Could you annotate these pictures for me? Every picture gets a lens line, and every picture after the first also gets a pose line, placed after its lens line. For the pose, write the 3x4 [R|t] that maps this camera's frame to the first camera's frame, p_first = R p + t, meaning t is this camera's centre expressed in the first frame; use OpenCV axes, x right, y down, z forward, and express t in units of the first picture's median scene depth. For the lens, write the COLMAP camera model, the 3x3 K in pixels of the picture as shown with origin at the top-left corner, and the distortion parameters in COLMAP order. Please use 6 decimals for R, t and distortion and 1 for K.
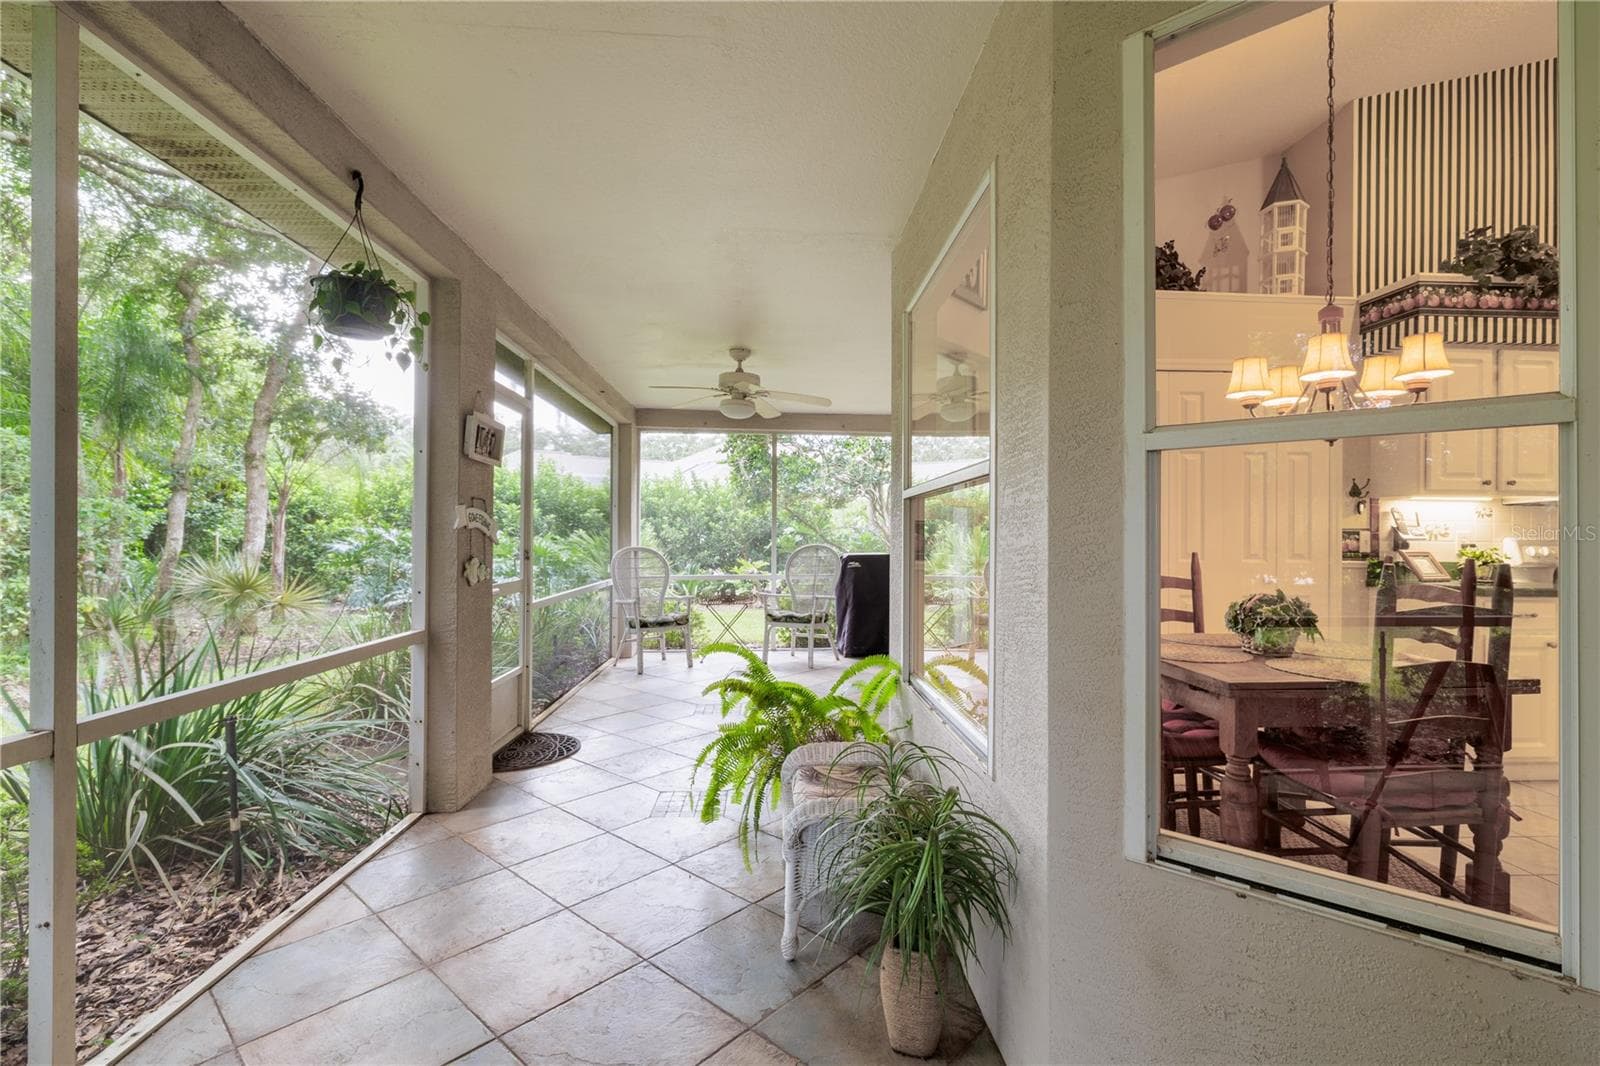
lens RADIAL K [[717.8, 0, 807.4], [0, 717.8, 534.8], [0, 0, 1]] dist [0.002932, 0.001105]
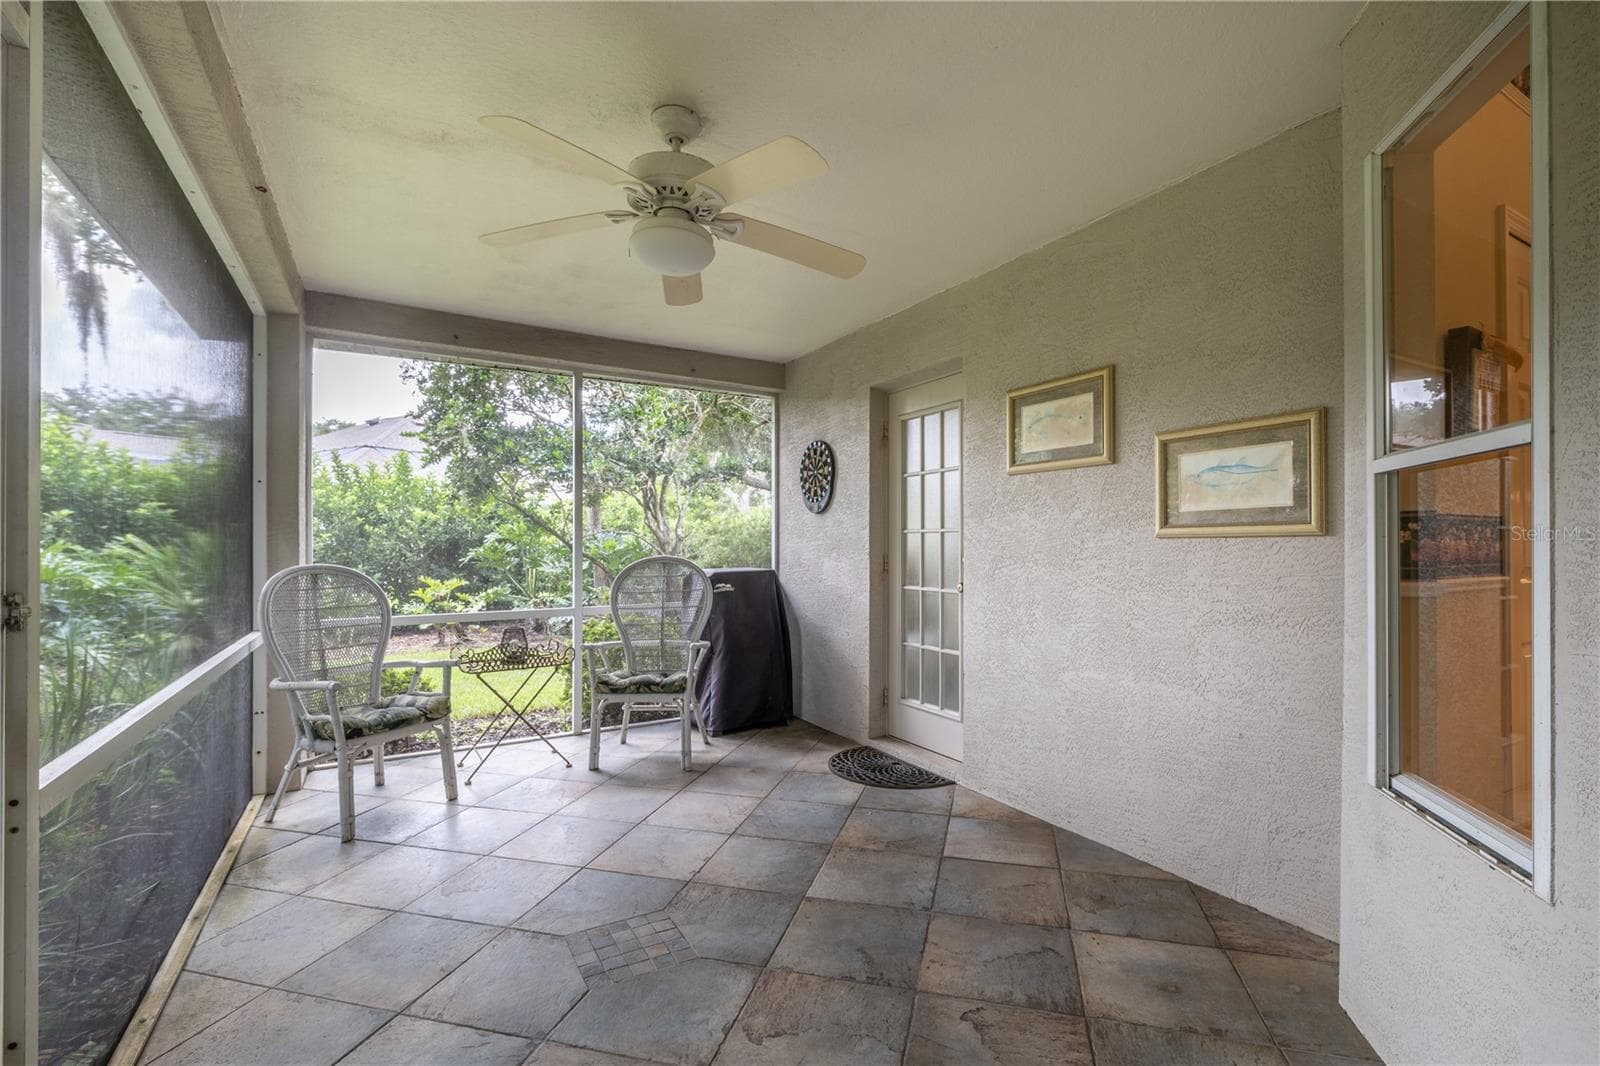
lens RADIAL K [[717.8, 0, 793.2], [0, 717.8, 546.2], [0, 0, 1]] dist [0.002932, 0.001105]
pose [[0.897648, -0.005275, 0.440681, -0.091002], [0.003370, 0.999981, 0.005106, 0.001070], [-0.440699, -0.003099, 0.897649, 0.233115]]
